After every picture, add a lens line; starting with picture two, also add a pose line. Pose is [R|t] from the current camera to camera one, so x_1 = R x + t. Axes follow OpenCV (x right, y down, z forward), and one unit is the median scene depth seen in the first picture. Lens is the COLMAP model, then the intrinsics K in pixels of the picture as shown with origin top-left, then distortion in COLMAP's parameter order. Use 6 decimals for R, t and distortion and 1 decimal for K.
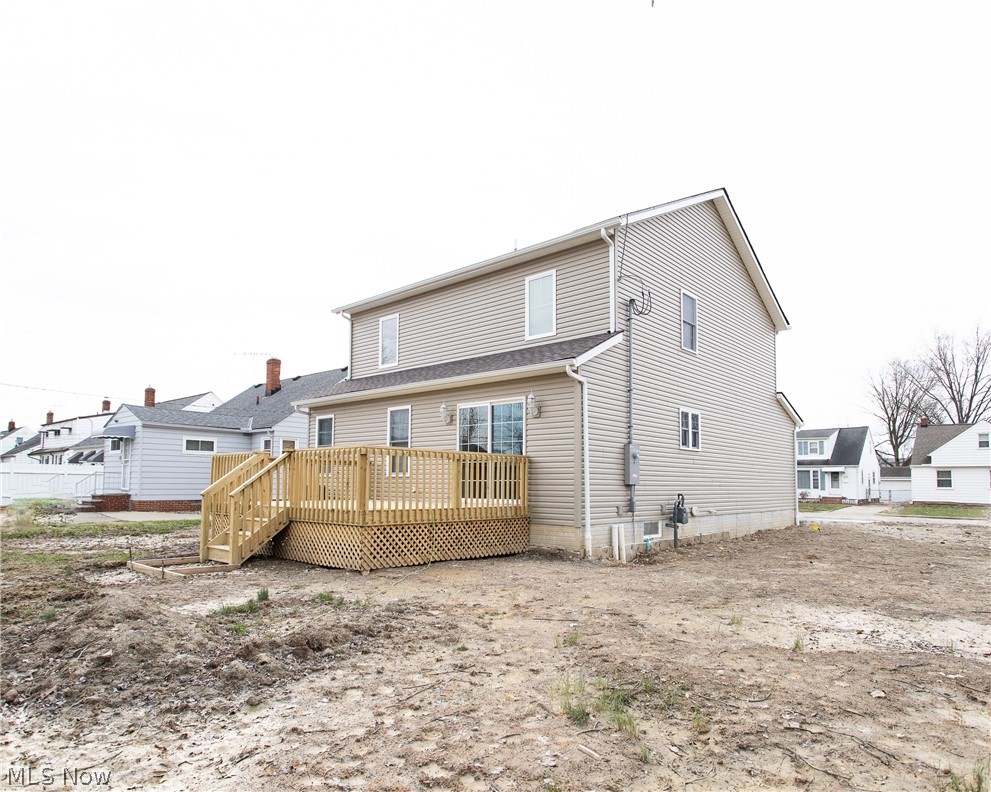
lens RADIAL K [[602.3, 0, 495.5], [0, 602.3, 396.0], [0, 0, 1]] dist [-0.001383, 0.000141]
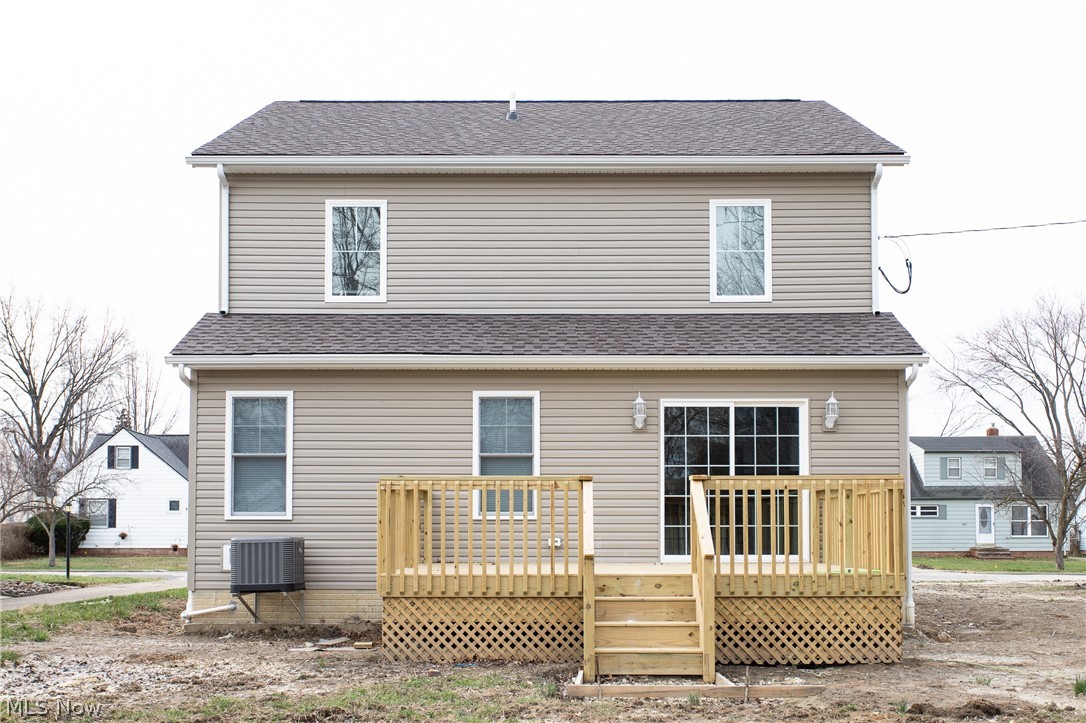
lens RADIAL K [[1267.6, 0, 543.0], [0, 1267.6, 361.5], [0, 0, 1]] dist [0.132582, 0.002015]
pose [[0.750044, 0.076968, 0.656894, -0.982727], [-0.085518, 0.996154, -0.019073, 0.010461], [-0.655836, -0.041871, 0.753741, 0.122863]]
